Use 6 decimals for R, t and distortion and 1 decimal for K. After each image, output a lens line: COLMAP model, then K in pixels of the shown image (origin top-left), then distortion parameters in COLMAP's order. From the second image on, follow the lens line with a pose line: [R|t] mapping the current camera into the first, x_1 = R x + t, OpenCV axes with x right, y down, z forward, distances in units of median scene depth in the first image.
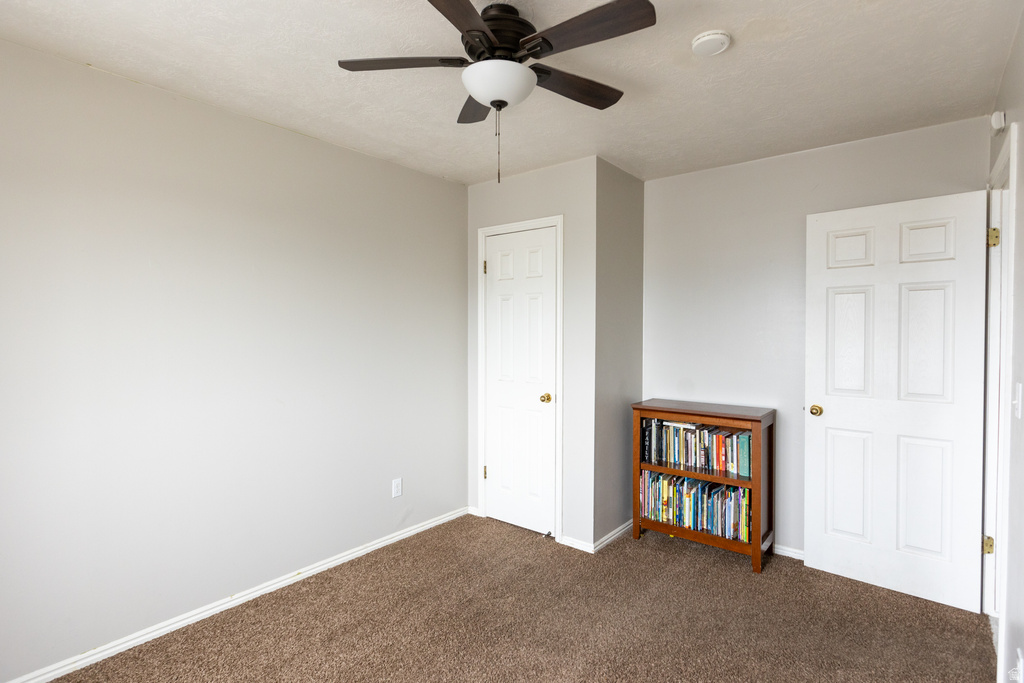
lens RADIAL K [[471.8, 0, 512.0], [0, 471.8, 341.5], [0, 0, 1]] dist [0.000919, 0.000549]
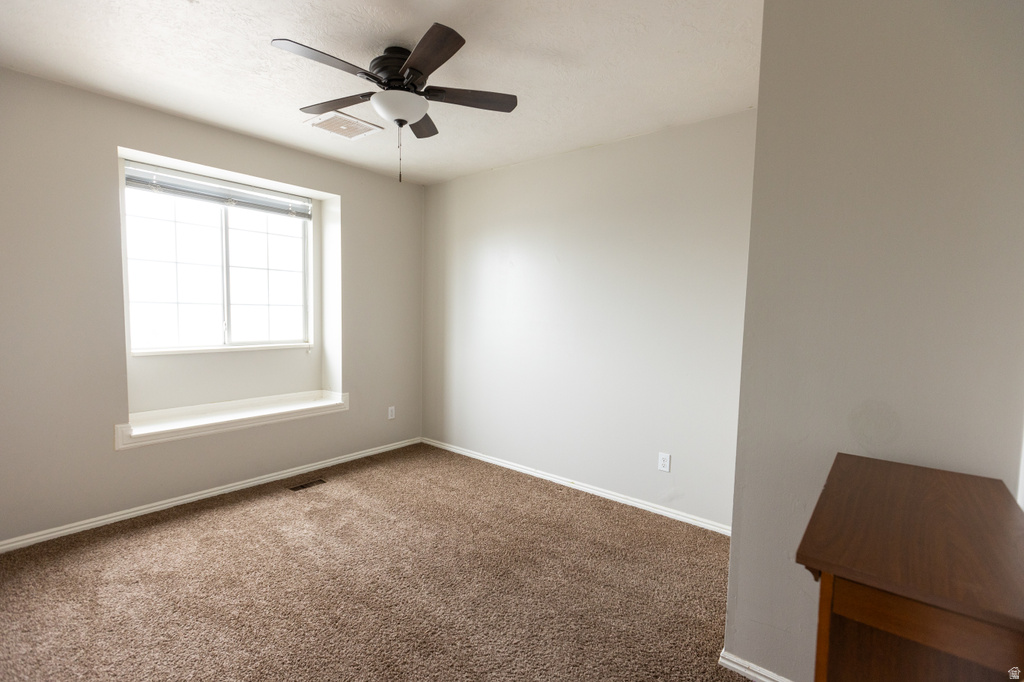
lens RADIAL K [[471.8, 0, 512.0], [0, 471.8, 341.0], [0, 0, 1]] dist [0.000919, 0.000549]
pose [[0.035831, 0.091543, -0.995156, 0.775145], [-0.037514, 0.995217, 0.090198, -0.011544], [0.998654, 0.034101, 0.039093, 0.732534]]
